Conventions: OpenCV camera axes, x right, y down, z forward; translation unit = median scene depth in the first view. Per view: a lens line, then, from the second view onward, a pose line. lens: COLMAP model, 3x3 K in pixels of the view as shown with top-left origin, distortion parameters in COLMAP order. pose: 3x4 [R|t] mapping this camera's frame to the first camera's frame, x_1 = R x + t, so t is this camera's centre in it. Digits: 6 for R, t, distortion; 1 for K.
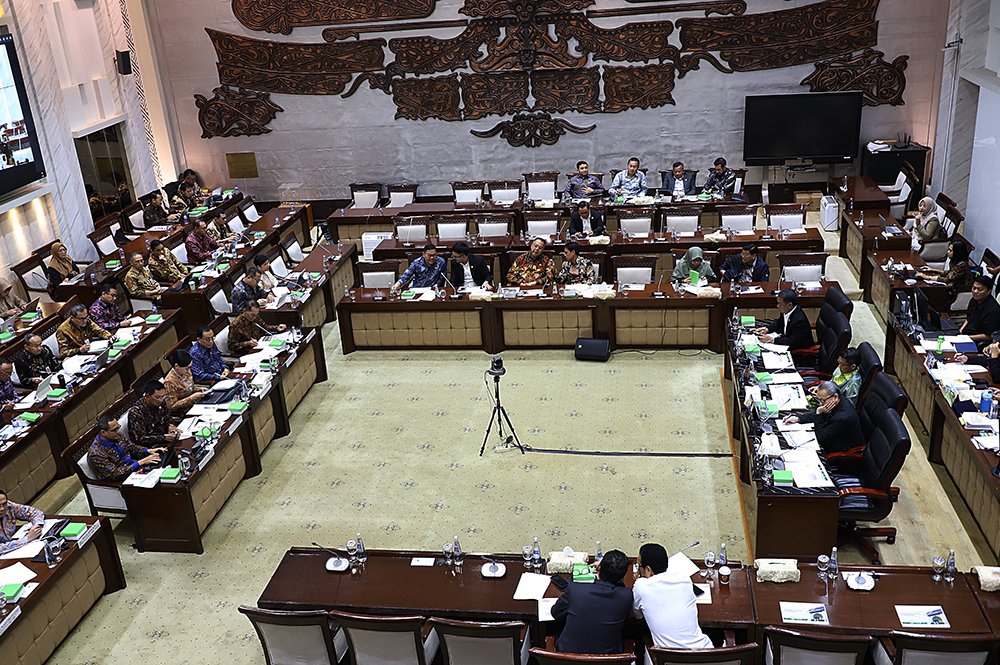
lens RADIAL K [[954.5, 0, 500.3], [0, 954.5, 330.7], [0, 0, 1]] dist [0.000278, 0.000000]
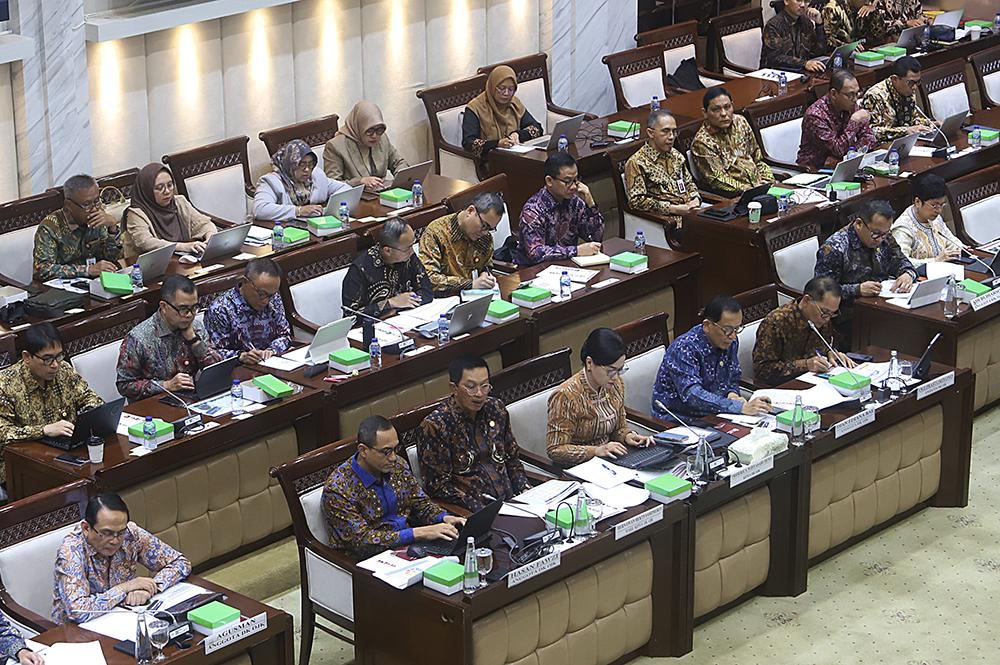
lens RADIAL K [[2567.7, 0, 499.6], [0, 2567.7, 333.3], [0, 0, 1]] dist [0.040412, 0.000000]
pose [[0.828566, 0.234624, -0.508359, 0.206604], [-0.254806, 0.966503, 0.030769, -0.002152], [0.498550, 0.104039, 0.860595, -0.032355]]
